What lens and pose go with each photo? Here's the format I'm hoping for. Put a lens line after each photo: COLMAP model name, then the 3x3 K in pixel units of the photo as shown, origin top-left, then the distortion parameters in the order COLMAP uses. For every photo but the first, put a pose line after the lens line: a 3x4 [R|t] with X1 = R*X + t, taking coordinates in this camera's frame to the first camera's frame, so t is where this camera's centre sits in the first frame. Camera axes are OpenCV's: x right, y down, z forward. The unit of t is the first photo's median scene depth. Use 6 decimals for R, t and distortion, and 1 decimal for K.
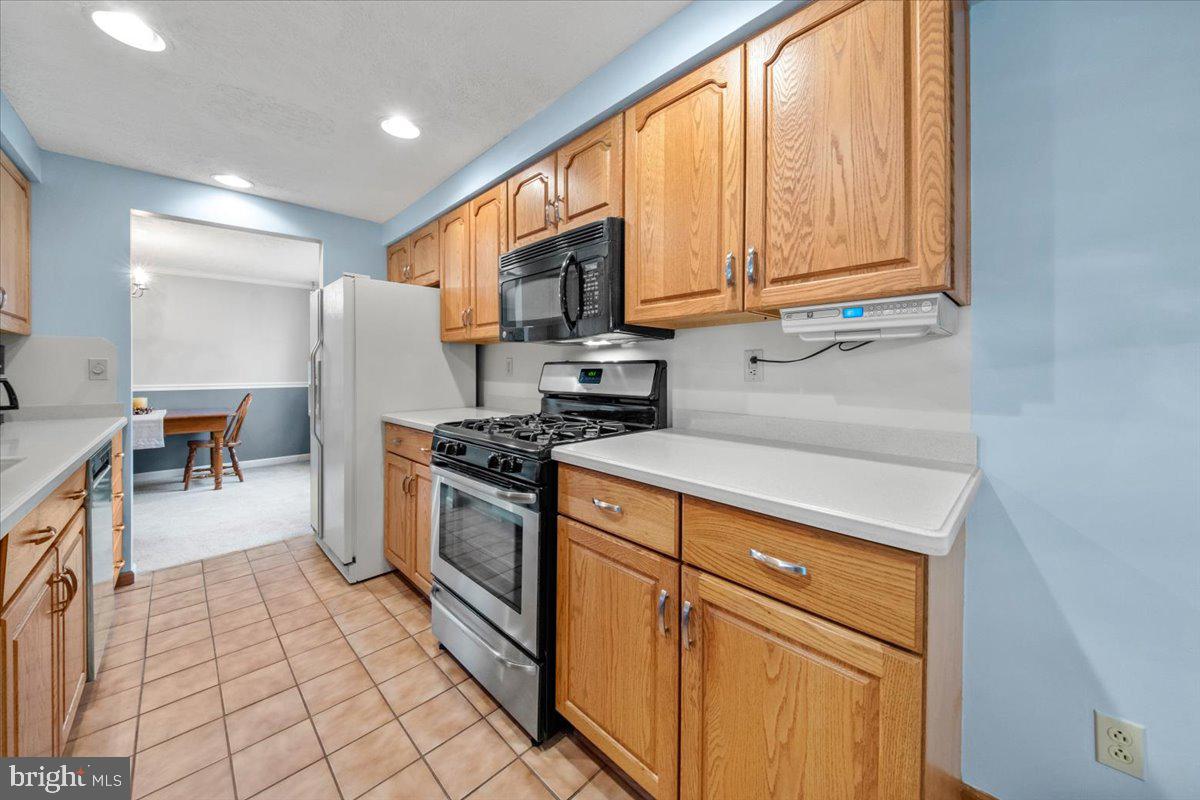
lens RADIAL K [[420.7, 0, 612.1], [0, 420.7, 372.5], [0, 0, 1]] dist [0.002439, -0.001730]
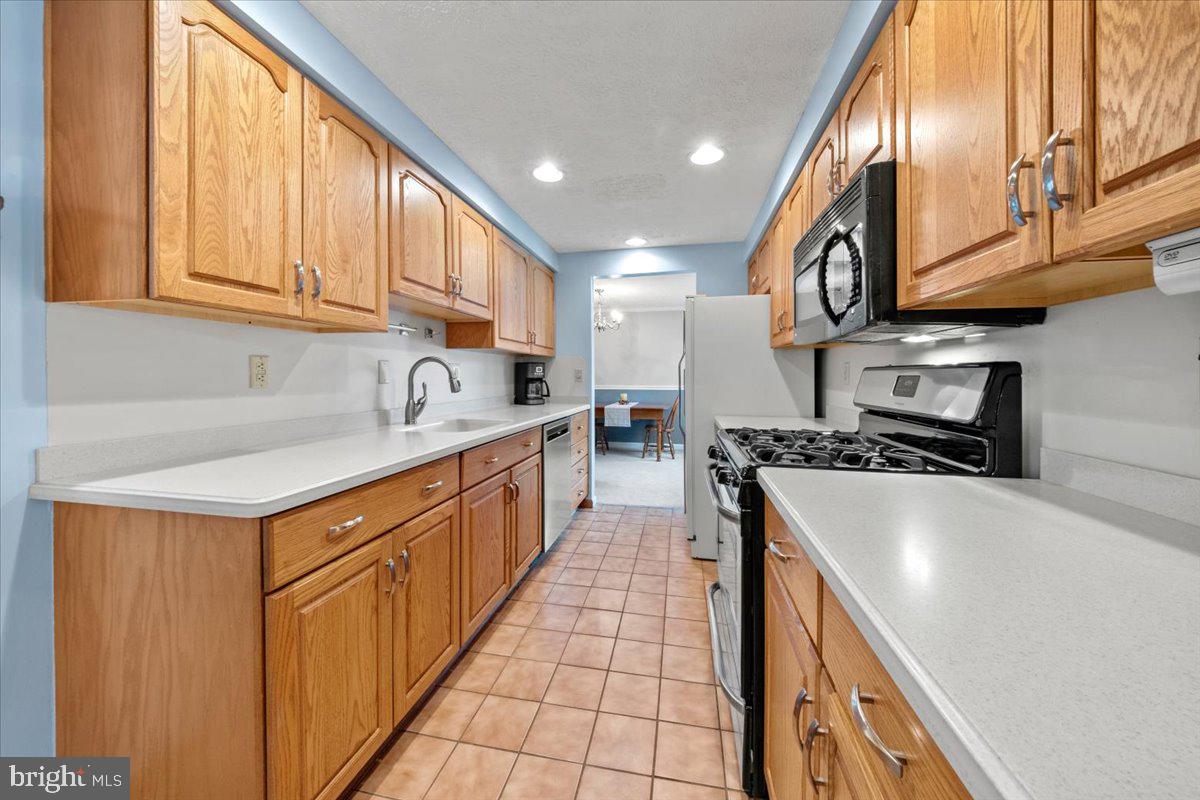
lens RADIAL K [[420.7, 0, 599.5], [0, 420.7, 375.5], [0, 0, 1]] dist [0.002439, -0.001730]
pose [[0.549428, 0.002198, -0.835538, 0.268006], [-0.007231, 0.999972, -0.002124, -0.003806], [0.835510, 0.007209, 0.549428, 0.162808]]
